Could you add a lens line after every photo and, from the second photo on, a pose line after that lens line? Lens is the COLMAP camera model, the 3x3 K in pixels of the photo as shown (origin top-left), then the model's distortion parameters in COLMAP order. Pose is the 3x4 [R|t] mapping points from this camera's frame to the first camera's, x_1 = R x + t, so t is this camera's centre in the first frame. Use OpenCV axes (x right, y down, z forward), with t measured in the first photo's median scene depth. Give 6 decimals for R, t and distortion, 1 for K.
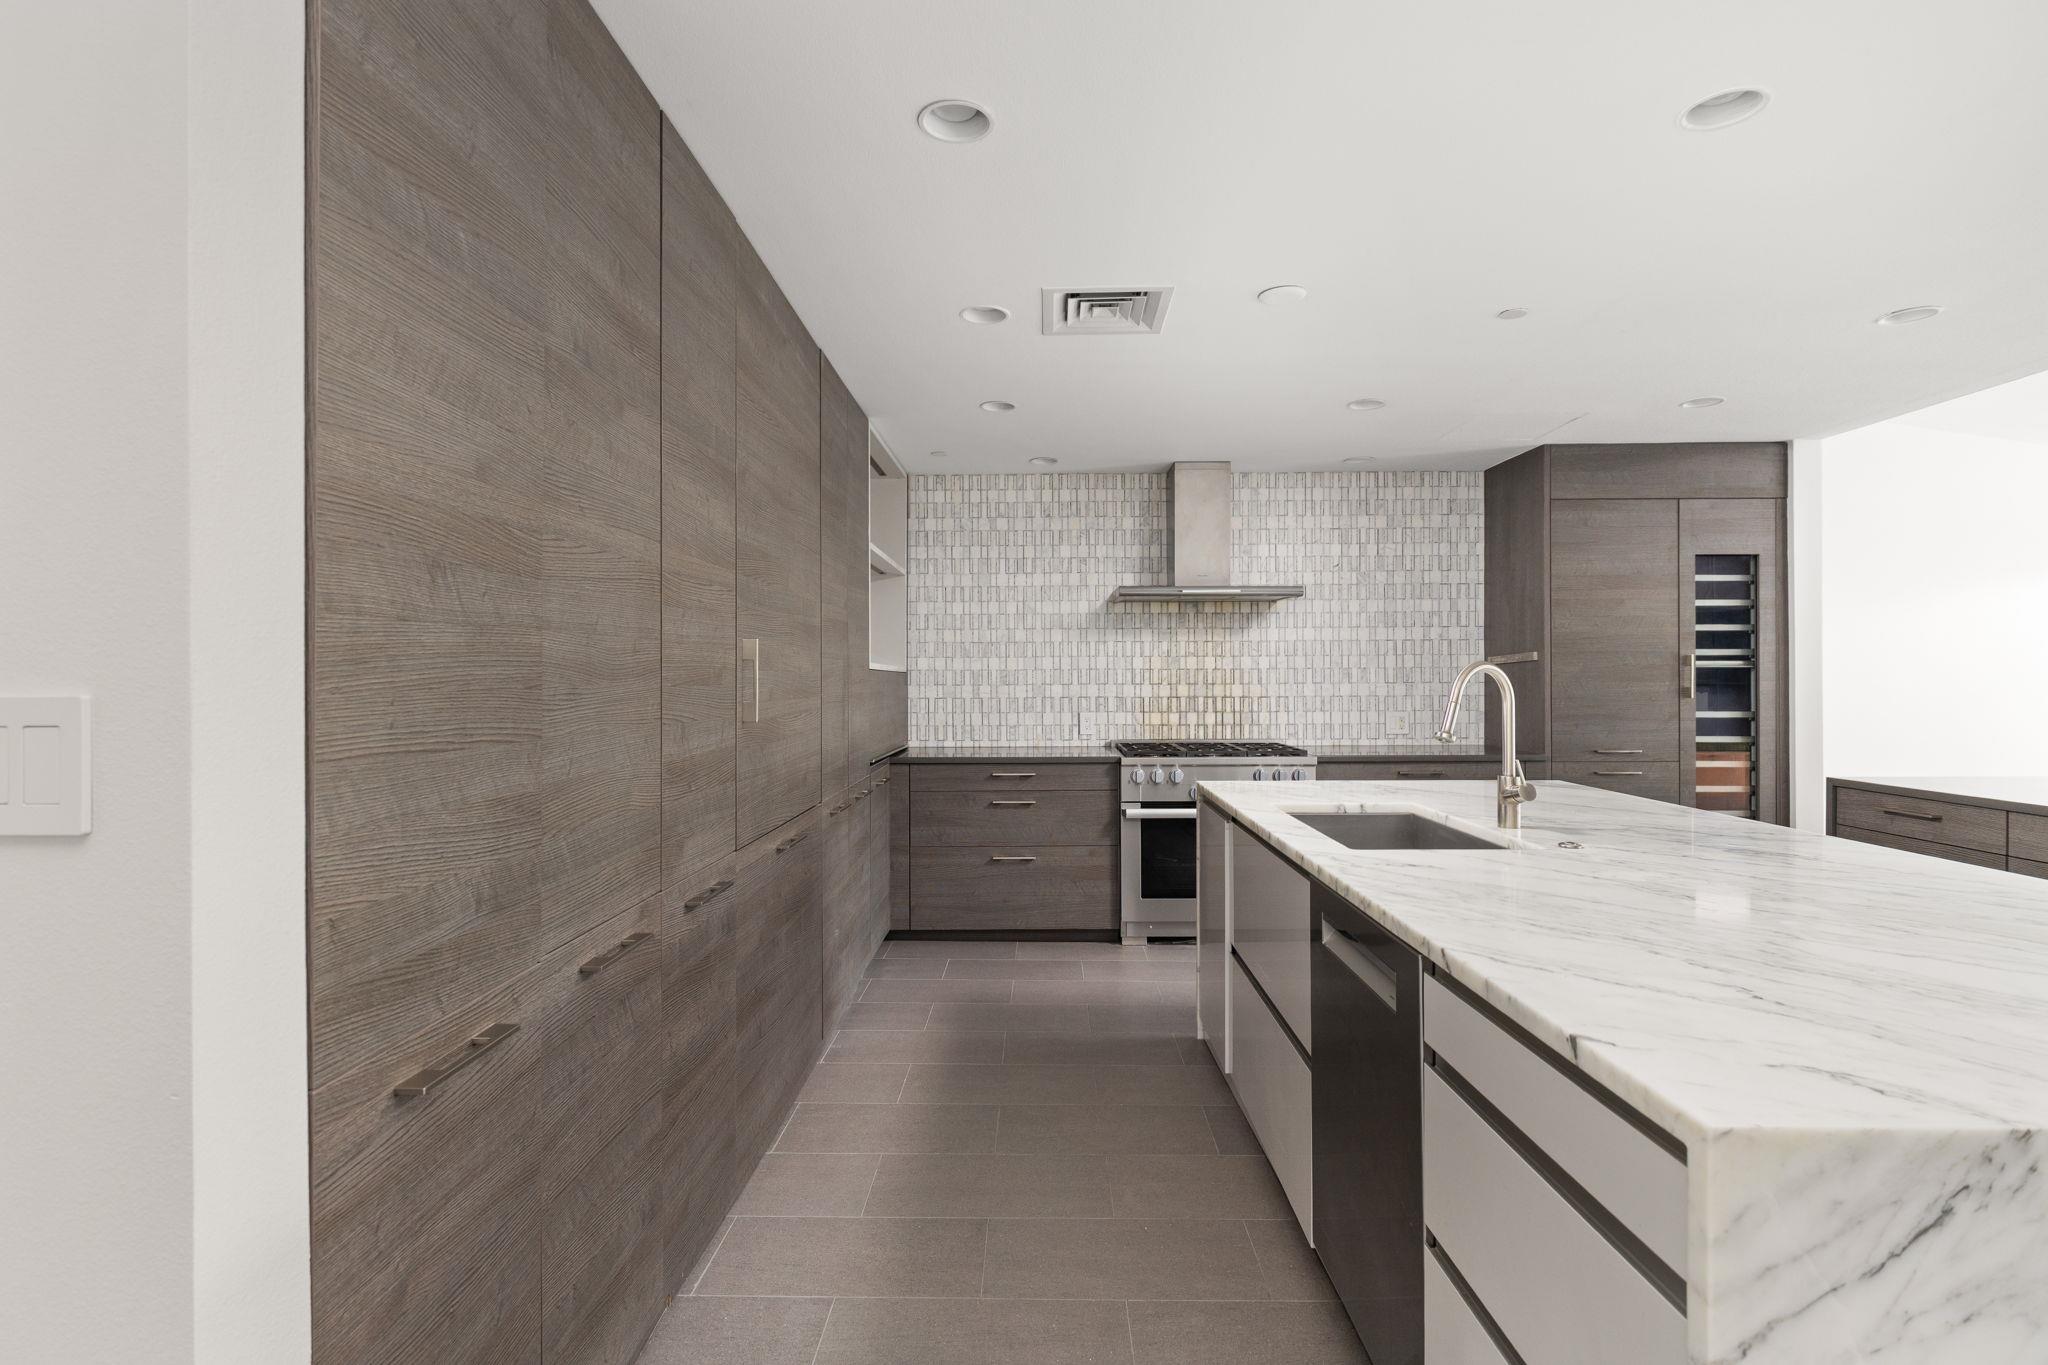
lens RADIAL K [[974.1, 0, 1022.2], [0, 974.1, 675.2], [0, 0, 1]] dist [-0.003956, 0.000016]
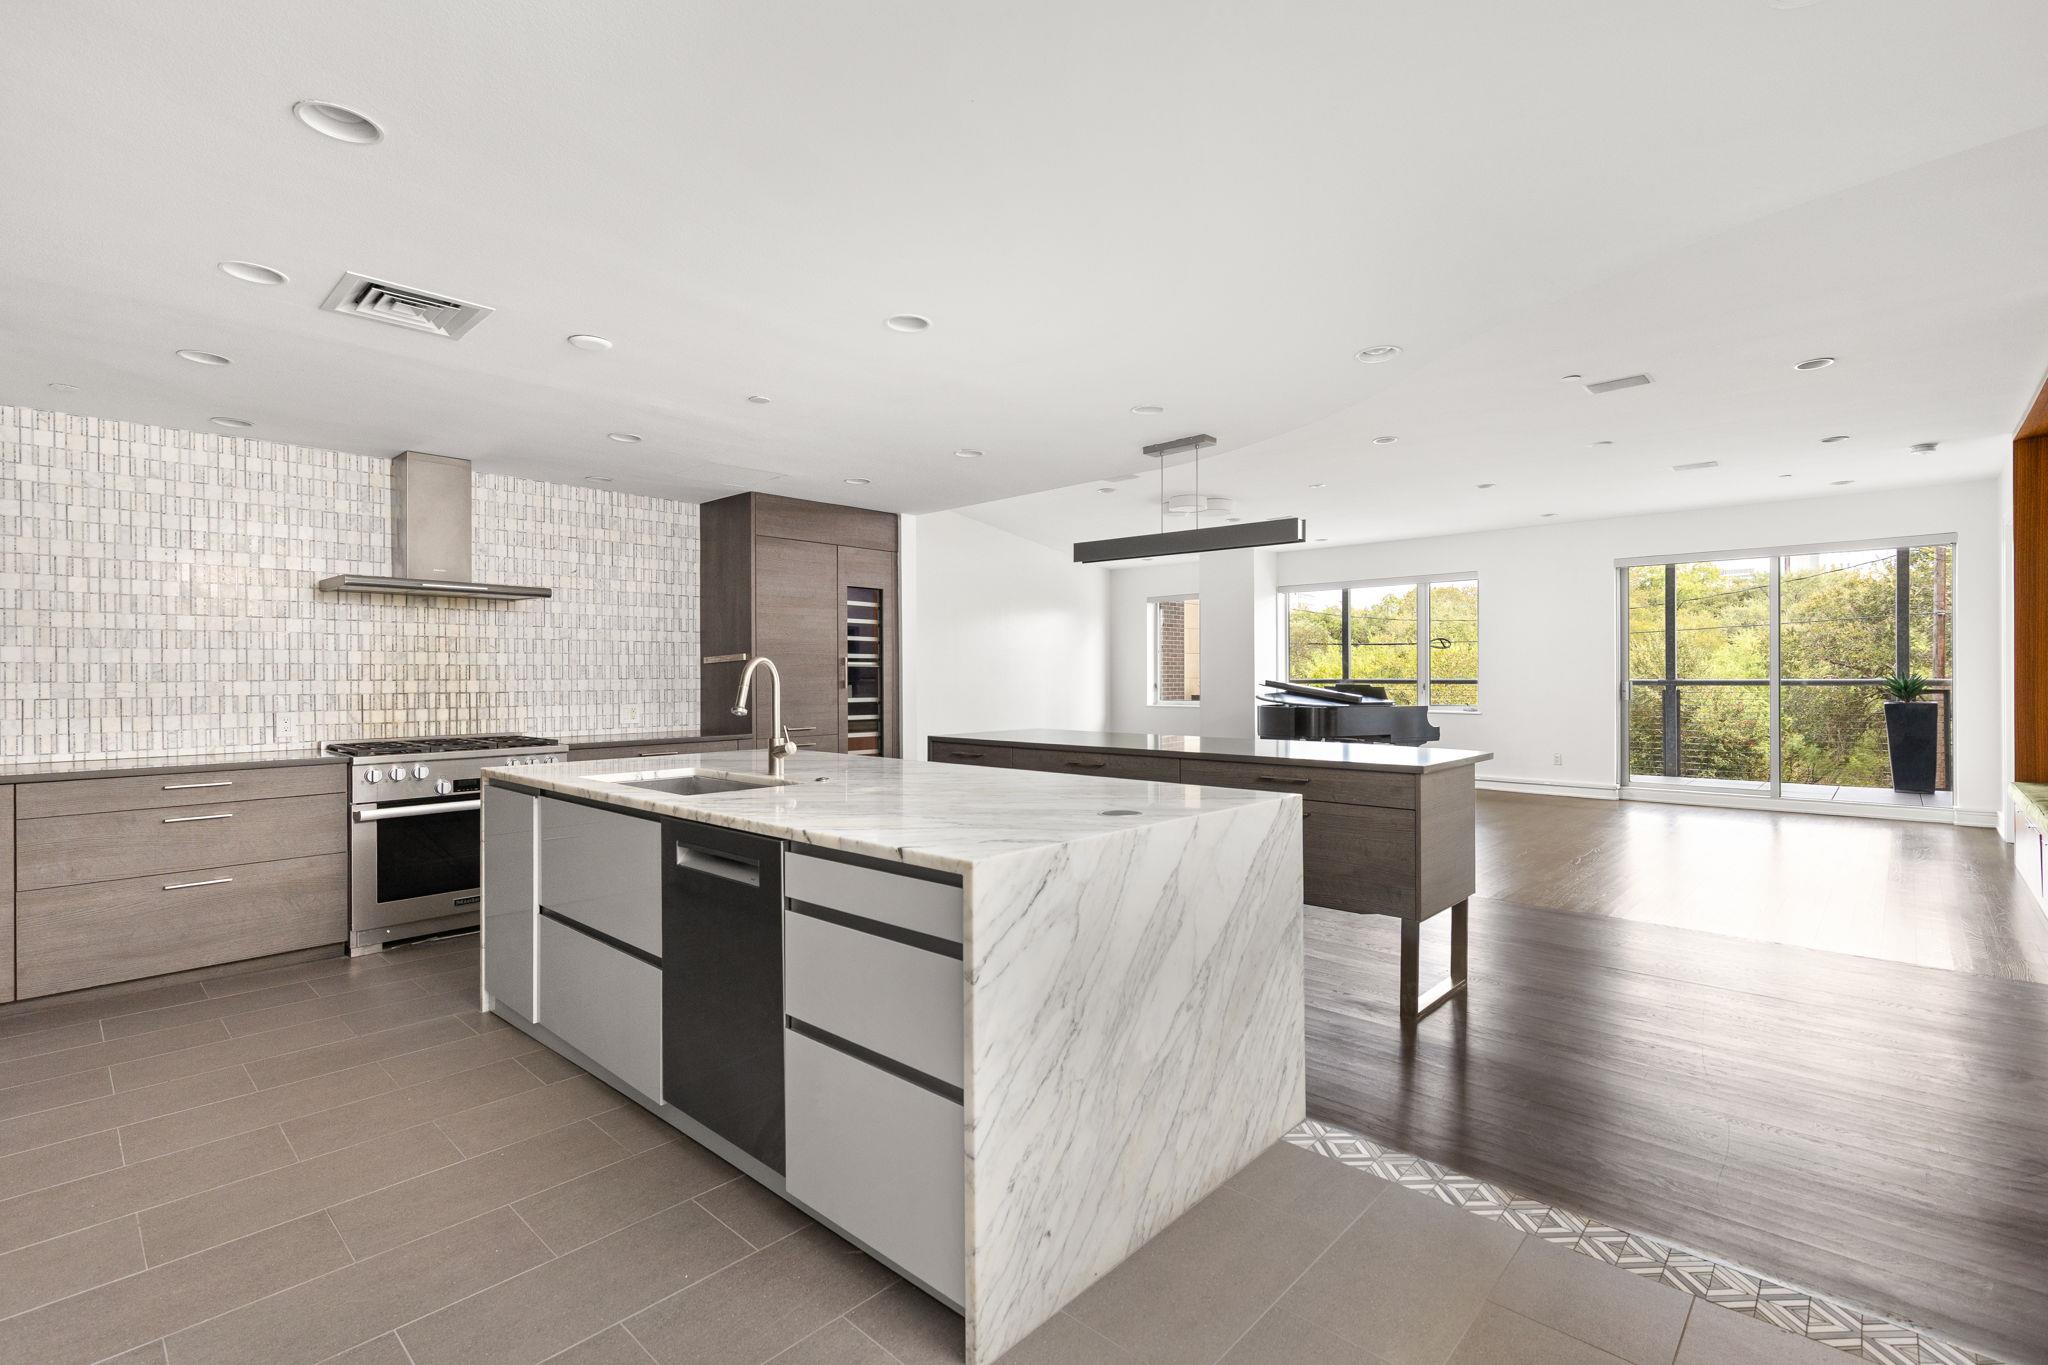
lens RADIAL K [[921.3, 0, 1023.4], [0, 921.3, 679.1], [0, 0, 1]] dist [0.003712, 0.000477]
pose [[0.669447, -0.001667, 0.742858, -0.110374], [0.000951, 0.999999, 0.001387, 0.007530], [-0.742859, -0.000222, 0.669448, -0.068858]]
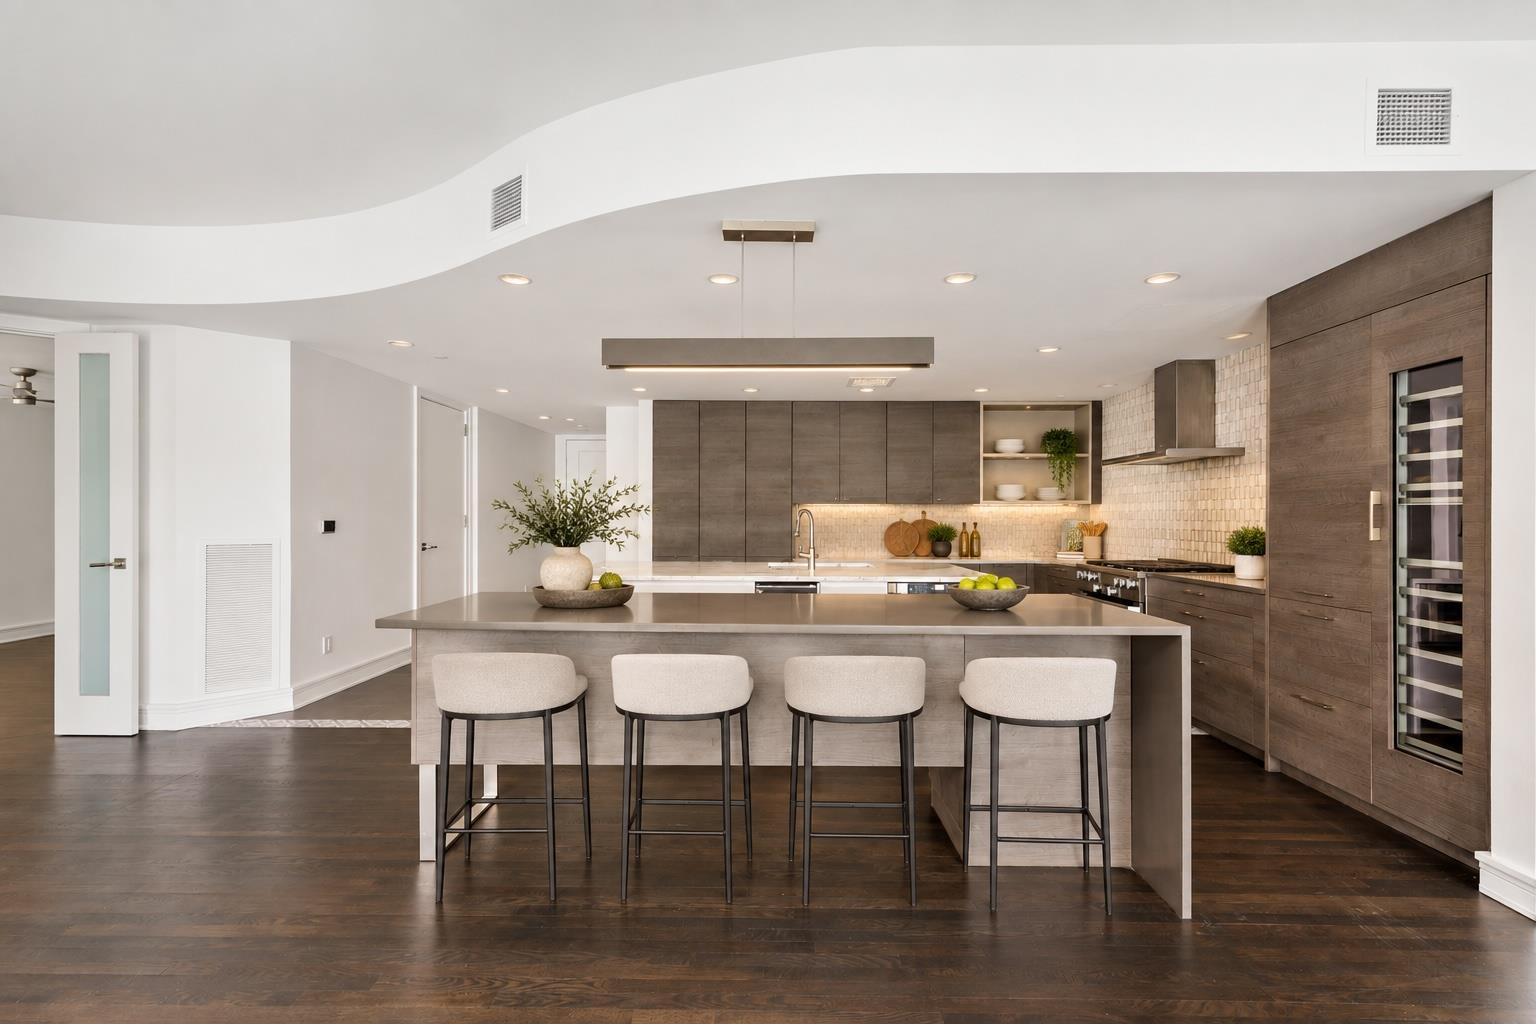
lens RADIAL K [[690.9, 0, 765.0], [0, 690.9, 512.6], [0, 0, 1]] dist [0.003712, 0.000477]
pose [[0.006384, -0.001343, -0.999979, 1.148323], [-0.001788, 0.999997, -0.001355, 0.000349], [0.999978, 0.001797, 0.006381, 0.390656]]
